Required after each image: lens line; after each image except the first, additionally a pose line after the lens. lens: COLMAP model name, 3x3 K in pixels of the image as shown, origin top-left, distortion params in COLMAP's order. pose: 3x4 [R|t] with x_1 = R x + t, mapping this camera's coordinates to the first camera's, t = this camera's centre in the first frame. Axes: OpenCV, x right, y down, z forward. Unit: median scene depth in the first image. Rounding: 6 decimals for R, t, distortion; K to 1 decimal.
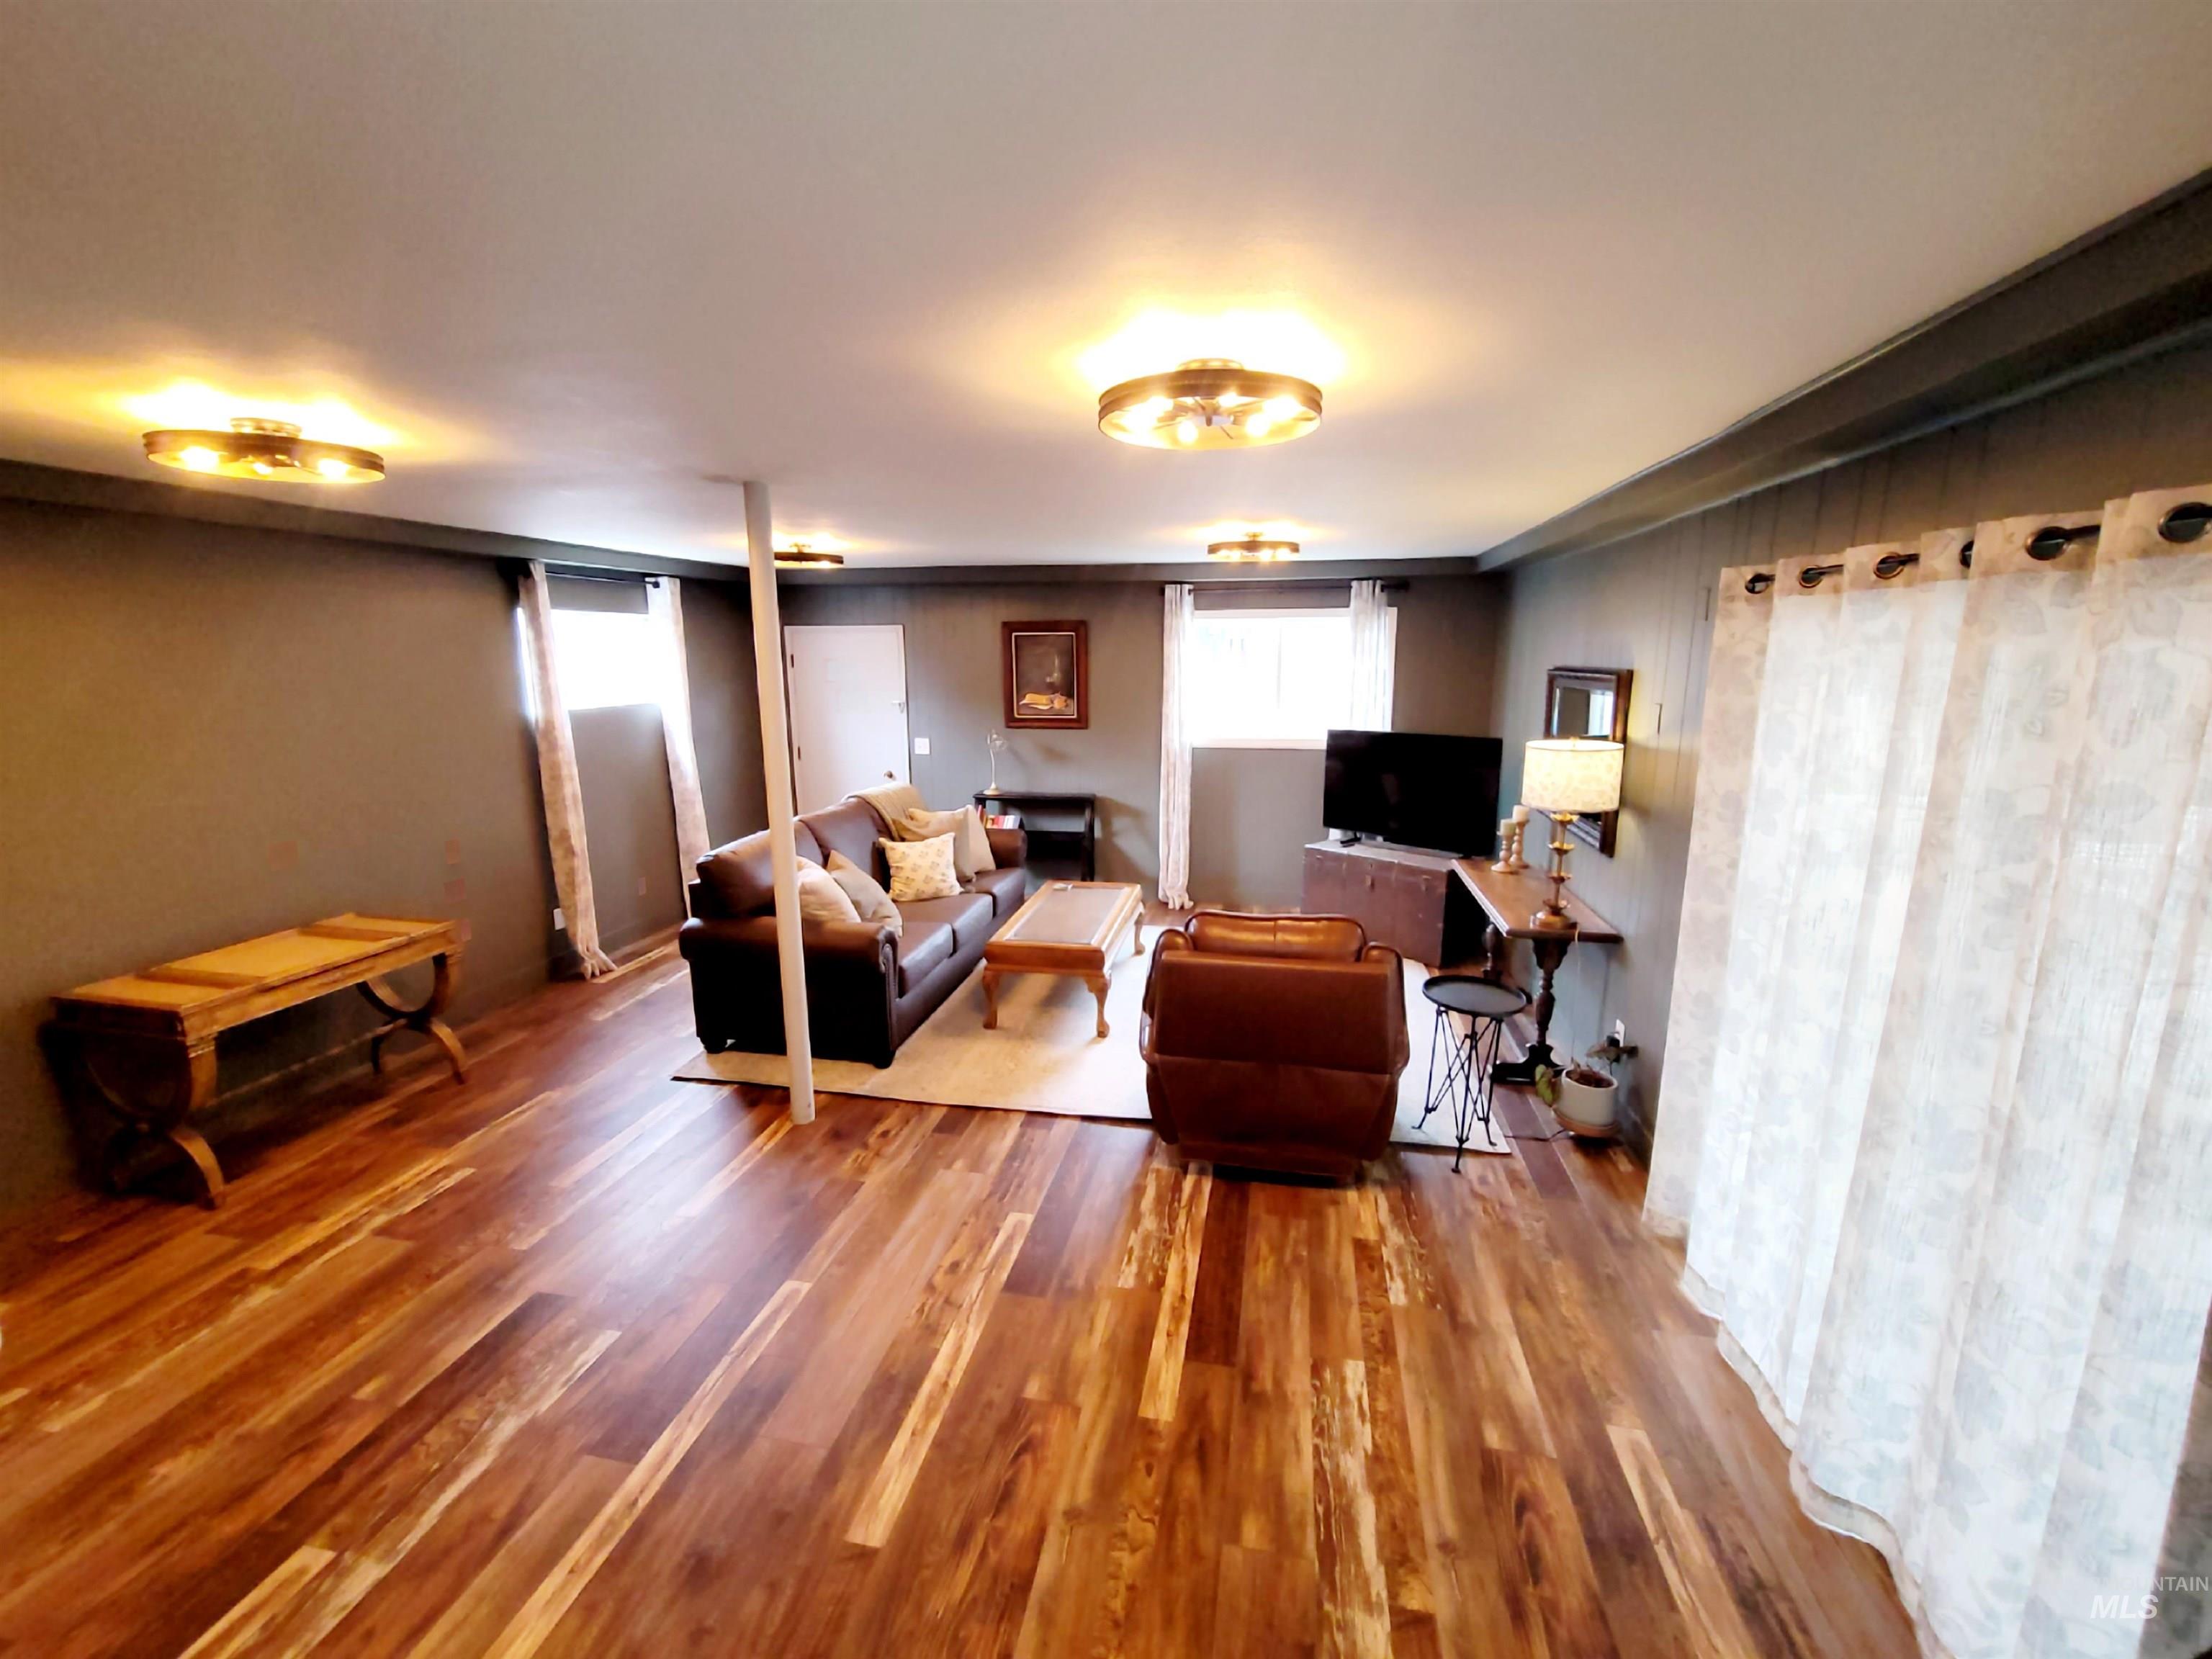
lens RADIAL K [[902.5, 0, 1106.0], [0, 902.5, 829.5], [0, 0, 1]] dist [-0.000772, -0.000031]
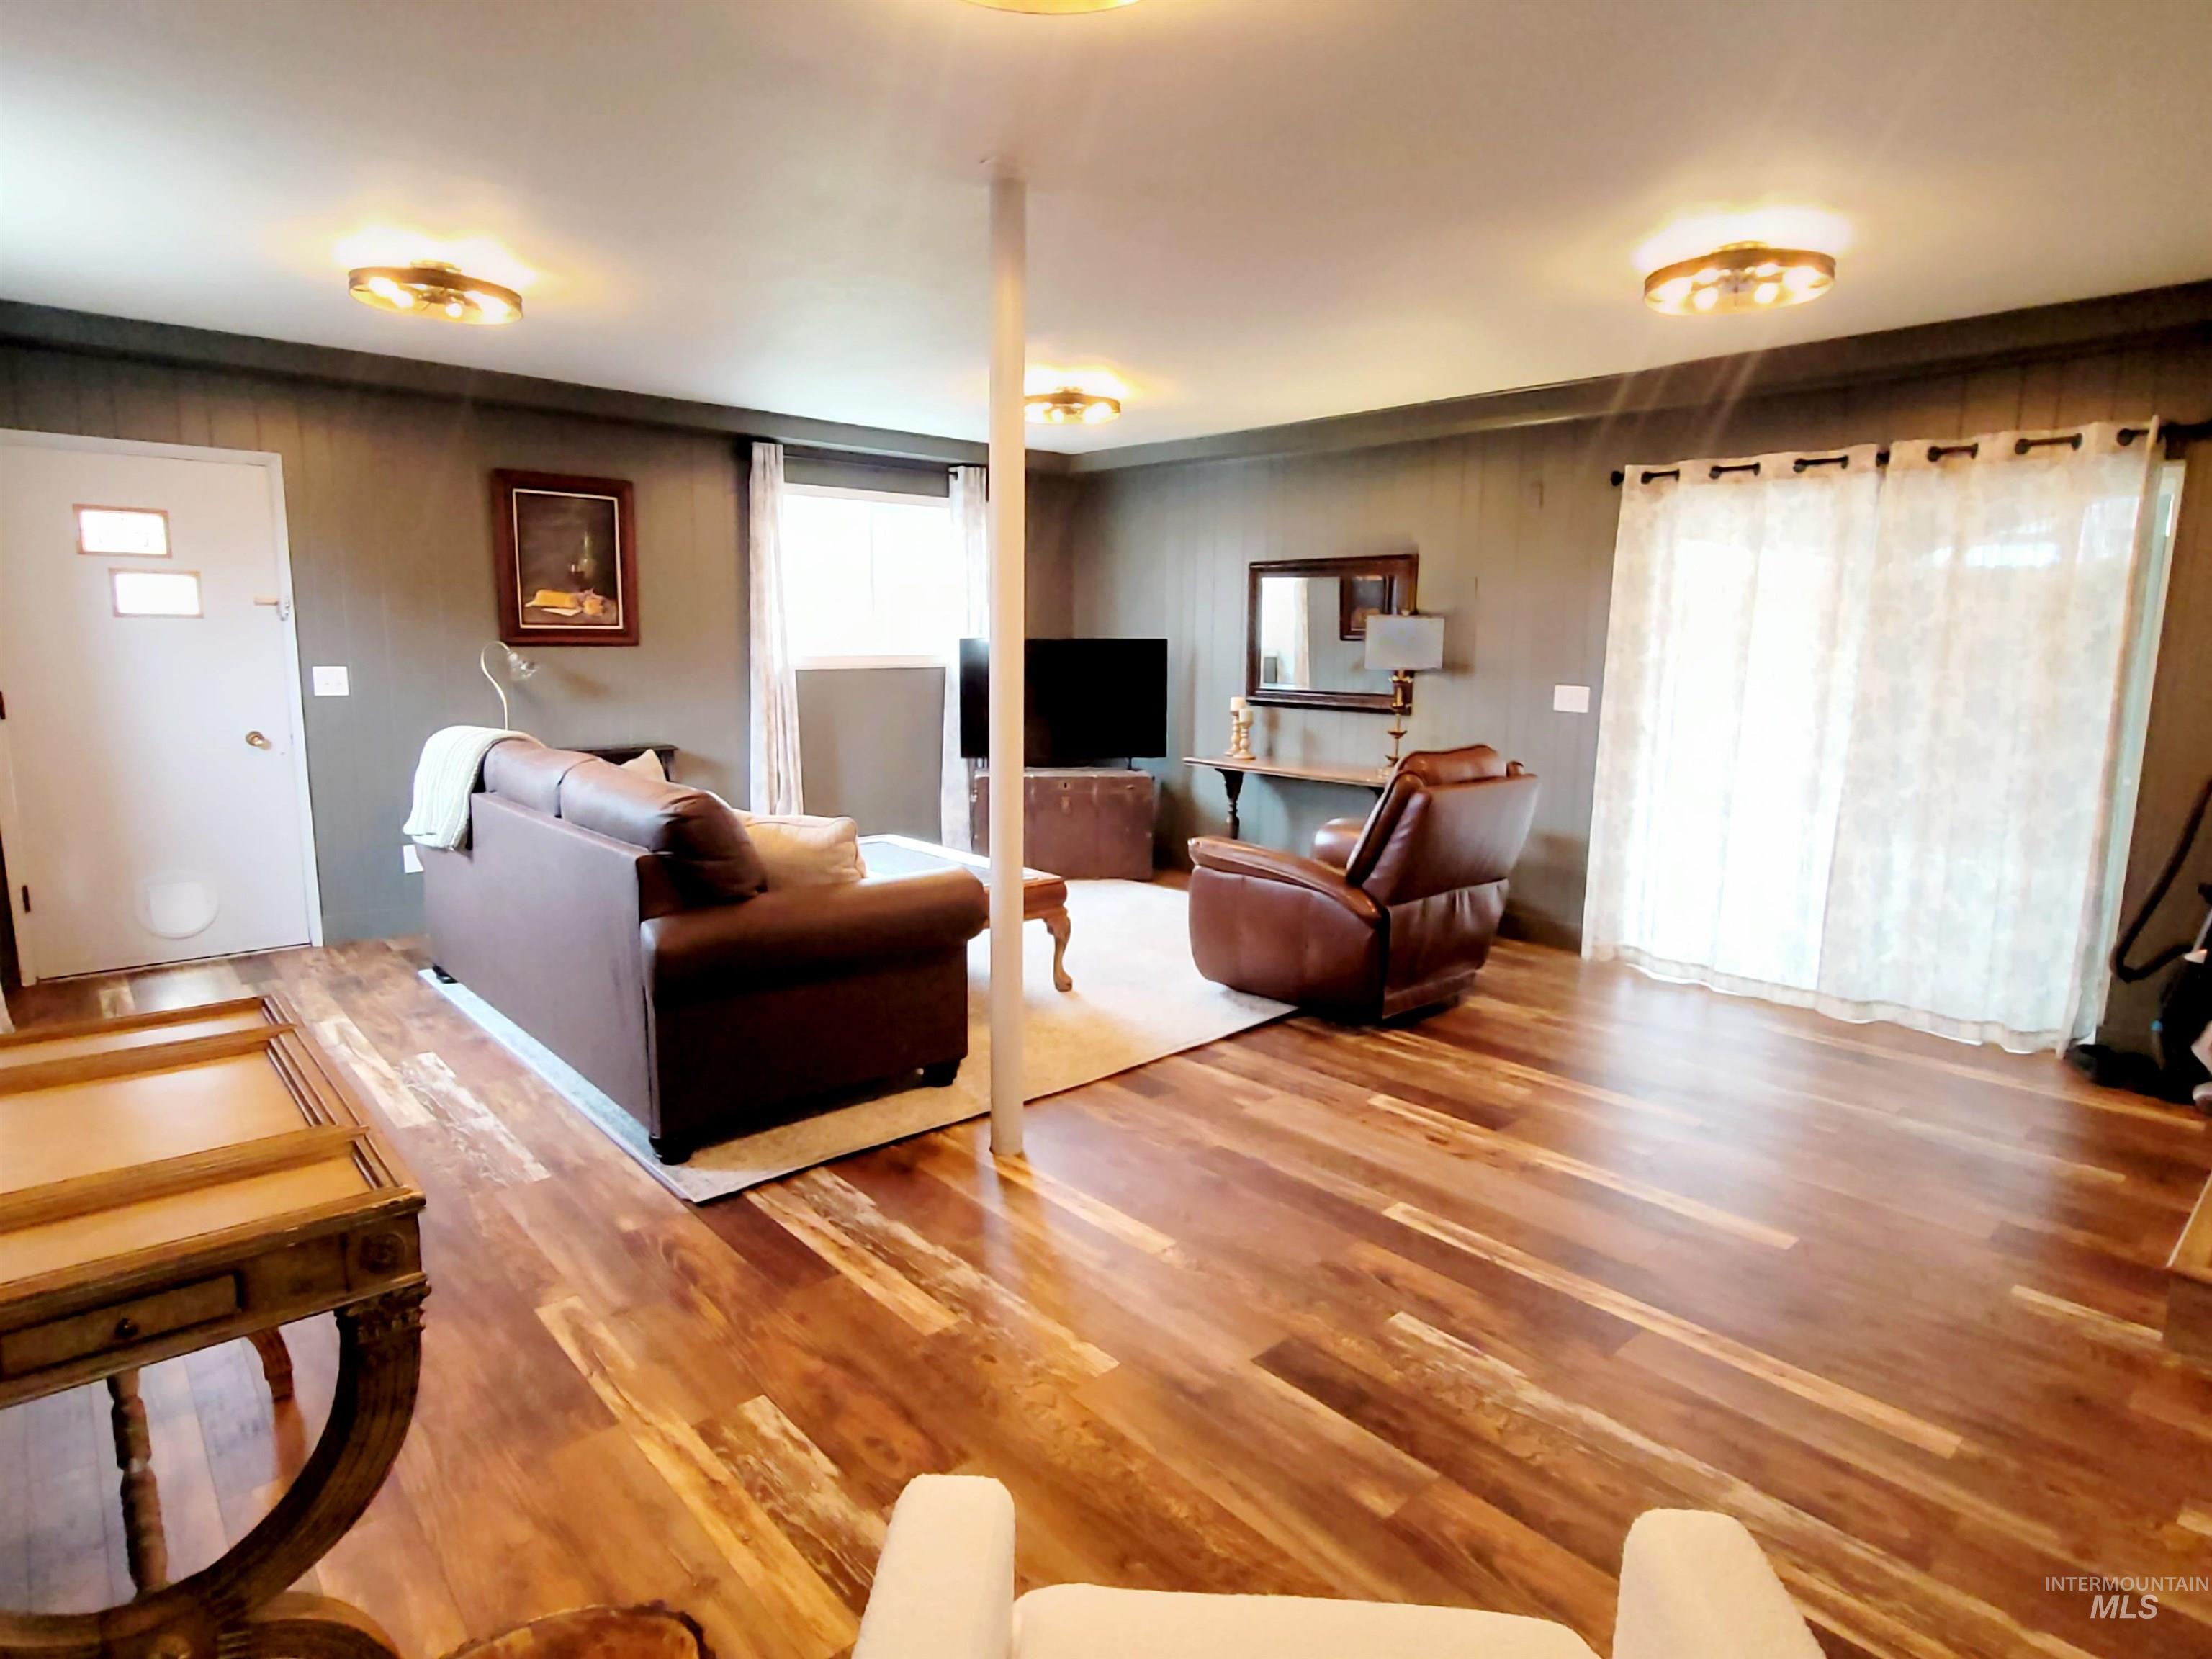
lens RADIAL K [[1202.1, 0, 1101.7], [0, 1202.1, 840.7], [0, 0, 1]] dist [-0.000099, -0.000150]
pose [[0.599329, -0.128195, 0.790172, -1.136962], [0.140915, 0.988575, 0.053503, 0.064434], [-0.788003, 0.079281, 0.610546, 0.440564]]
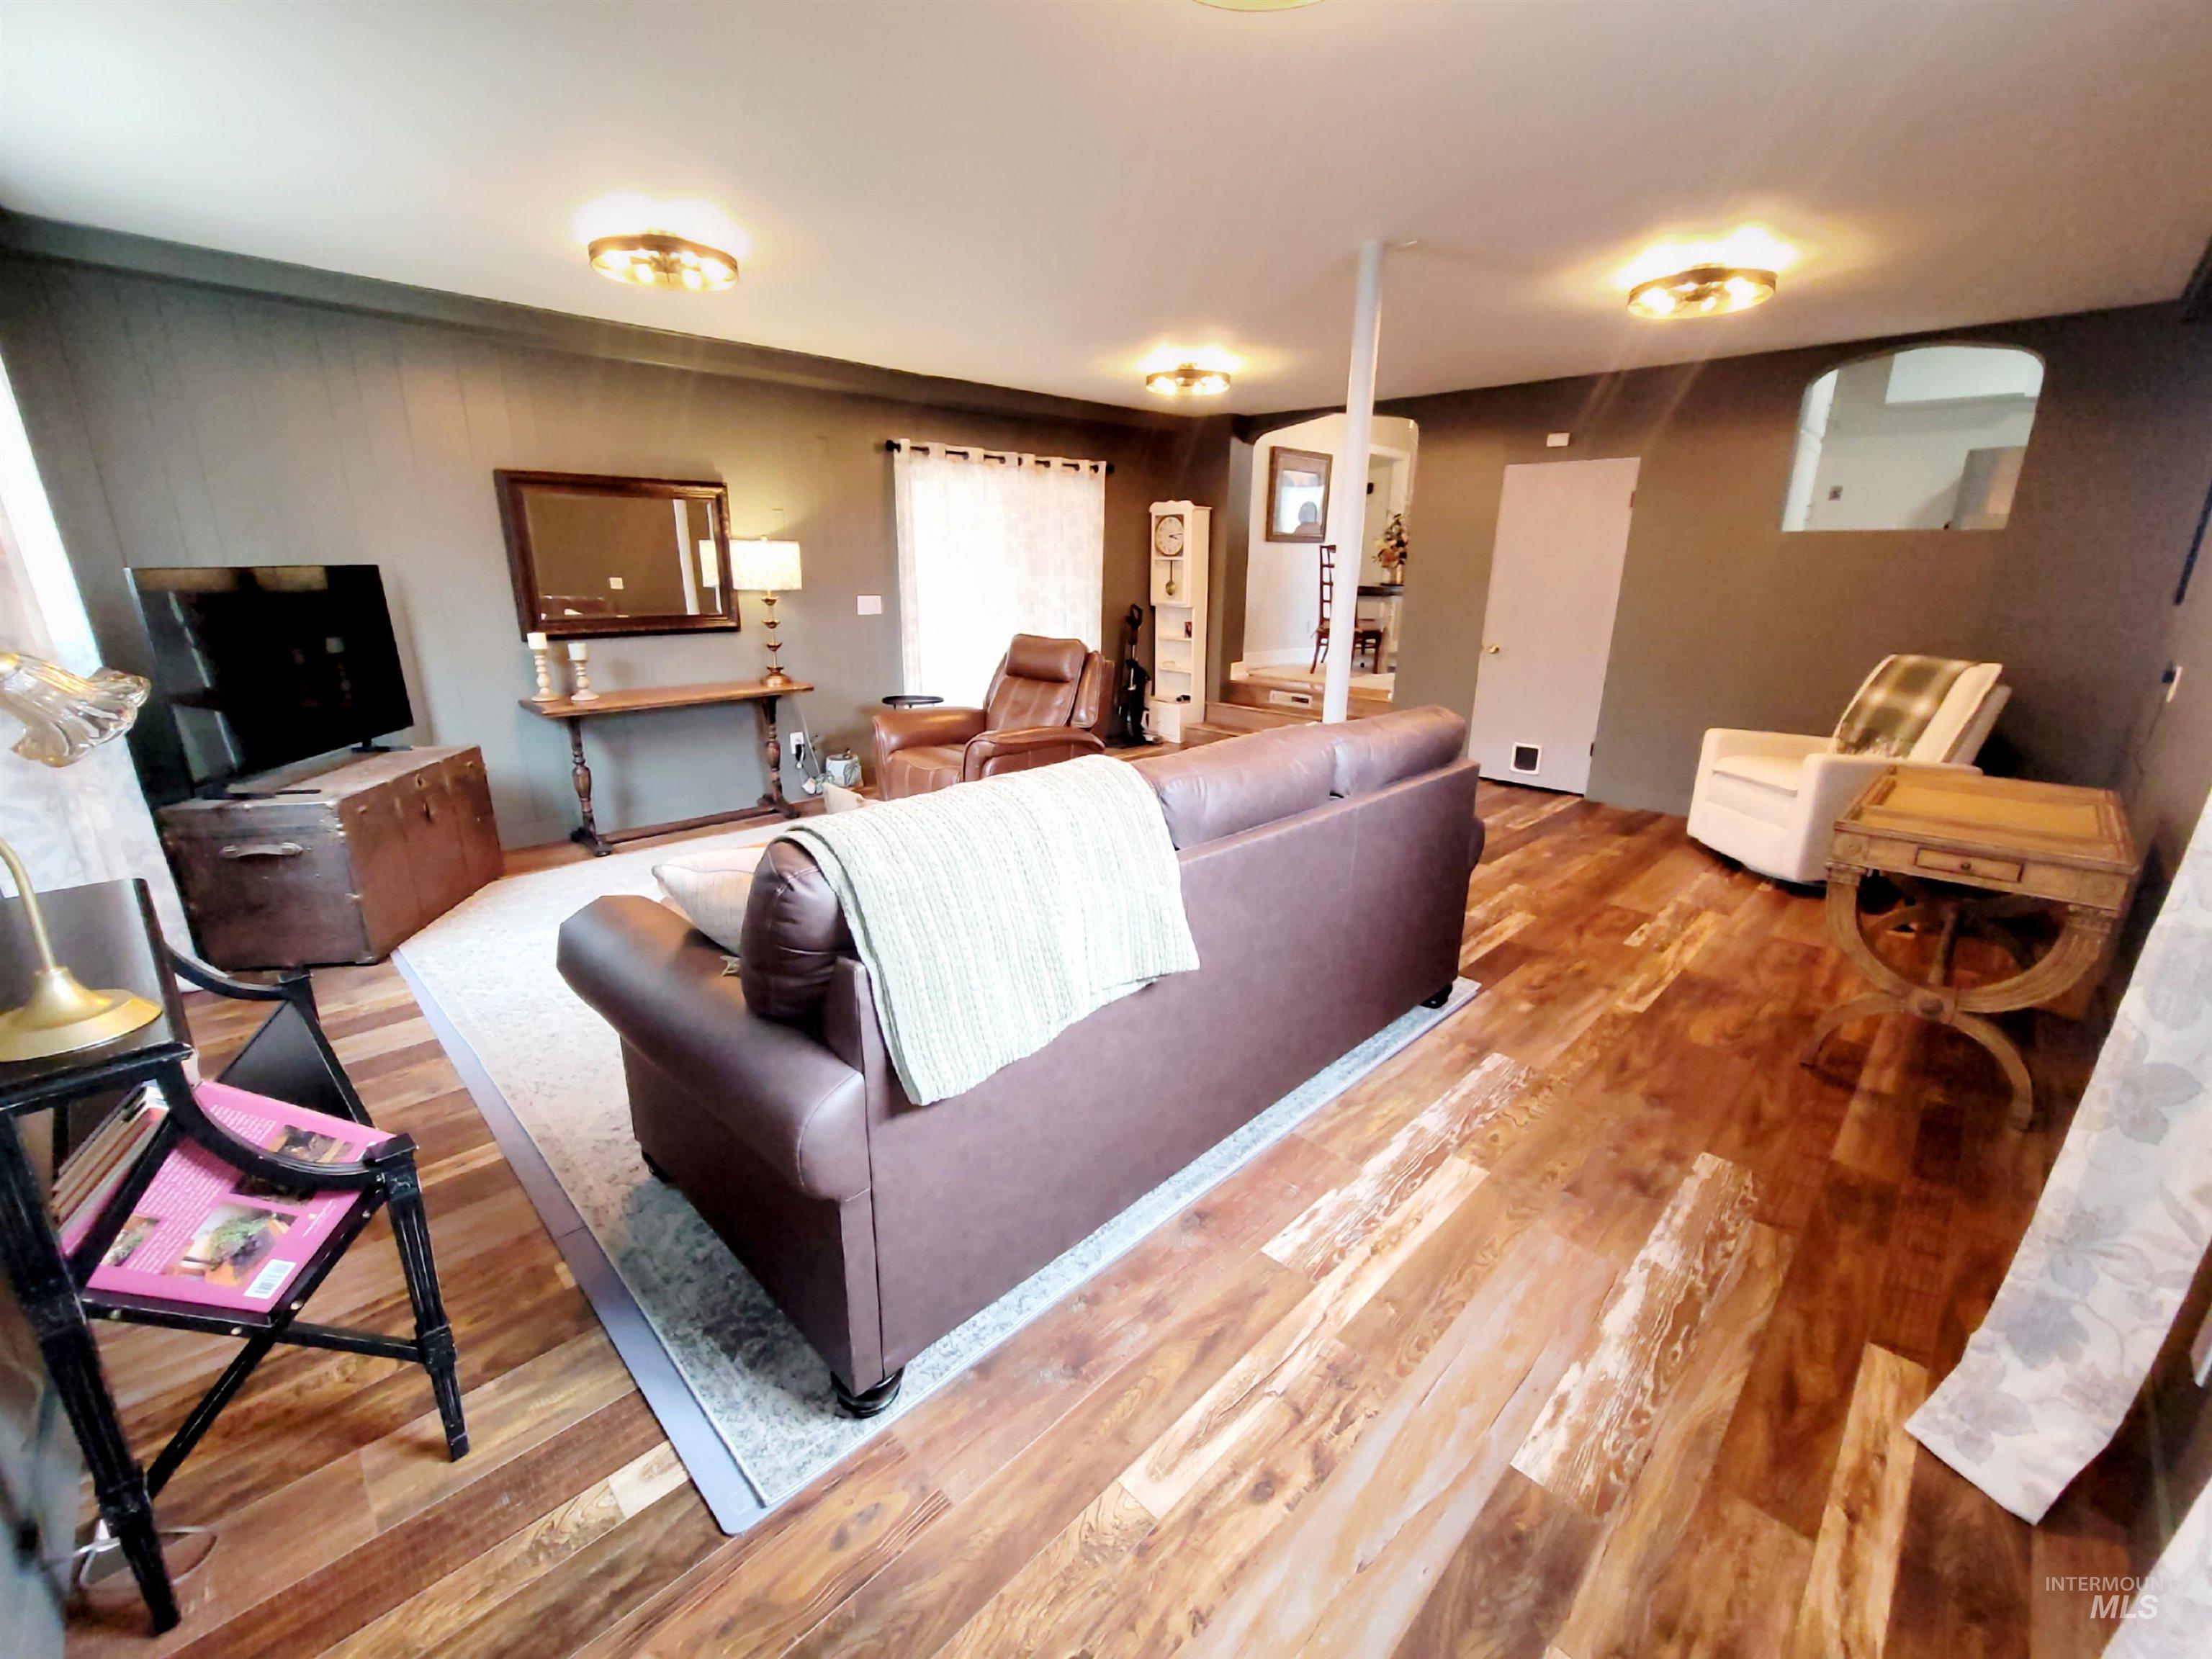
lens RADIAL K [[902.5, 0, 1106.0], [0, 902.5, 829.5], [0, 0, 1]] dist [-0.000772, -0.000031]
pose [[-0.829949, -0.162779, 0.533562, -0.779408], [0.099301, 0.898091, 0.428452, -0.267615], [-0.548931, 0.408577, -0.729205, 2.161643]]
